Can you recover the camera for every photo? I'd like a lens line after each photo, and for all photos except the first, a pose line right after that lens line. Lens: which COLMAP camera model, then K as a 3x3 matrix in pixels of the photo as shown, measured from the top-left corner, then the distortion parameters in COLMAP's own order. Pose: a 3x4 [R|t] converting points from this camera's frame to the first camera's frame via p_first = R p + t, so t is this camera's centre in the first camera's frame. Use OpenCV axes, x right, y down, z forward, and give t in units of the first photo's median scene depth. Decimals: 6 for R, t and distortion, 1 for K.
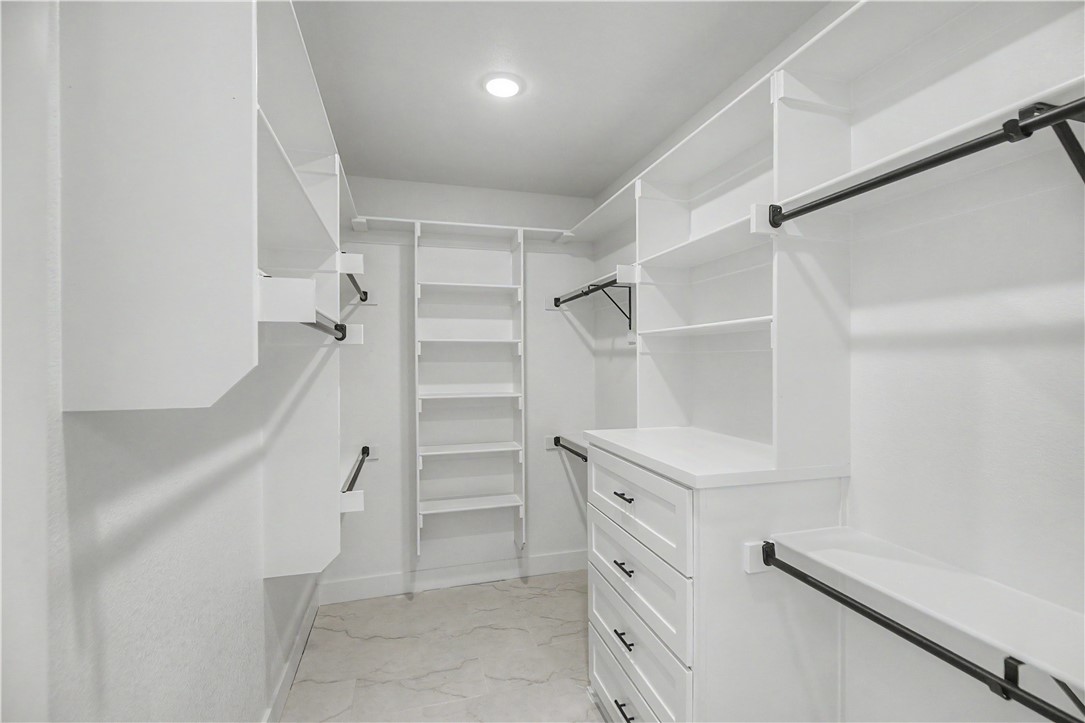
lens RADIAL K [[499.8, 0, 542.3], [0, 499.8, 361.3], [0, 0, 1]] dist [0.002774, -0.000411]
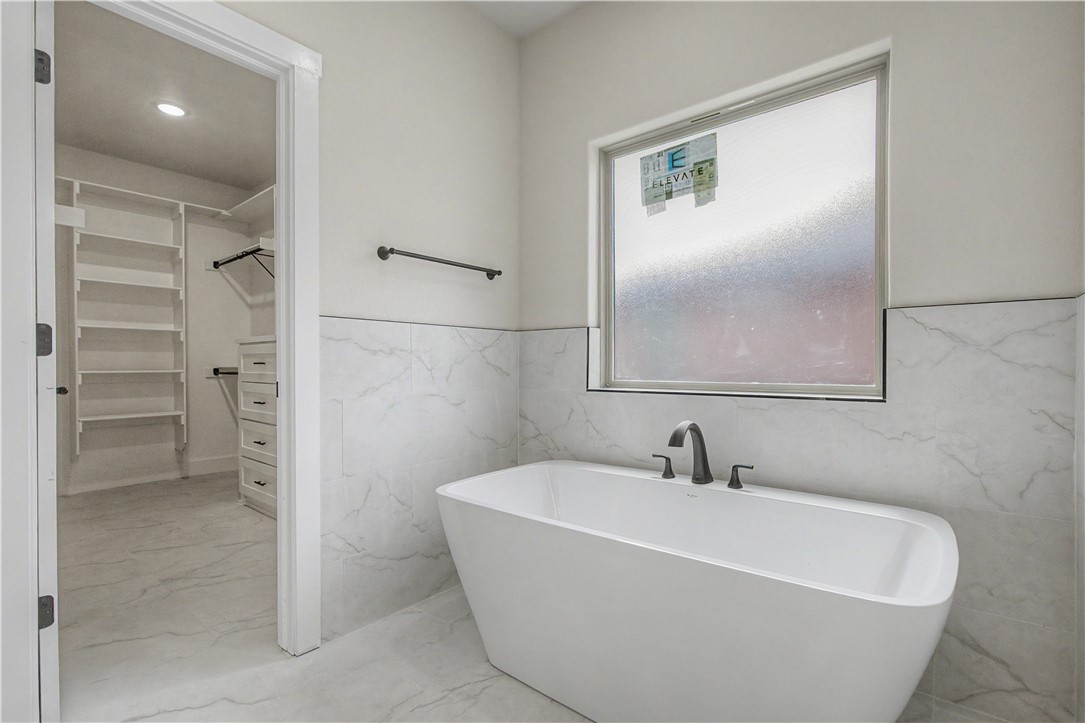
lens RADIAL K [[499.8, 0, 546.9], [0, 499.8, 368.6], [0, 0, 1]] dist [0.002774, -0.000411]
pose [[0.831394, 0.002385, 0.555679, 0.022660], [-0.002487, 0.999997, -0.000572, 0.157139], [-0.555678, -0.000906, 0.831397, -0.585507]]
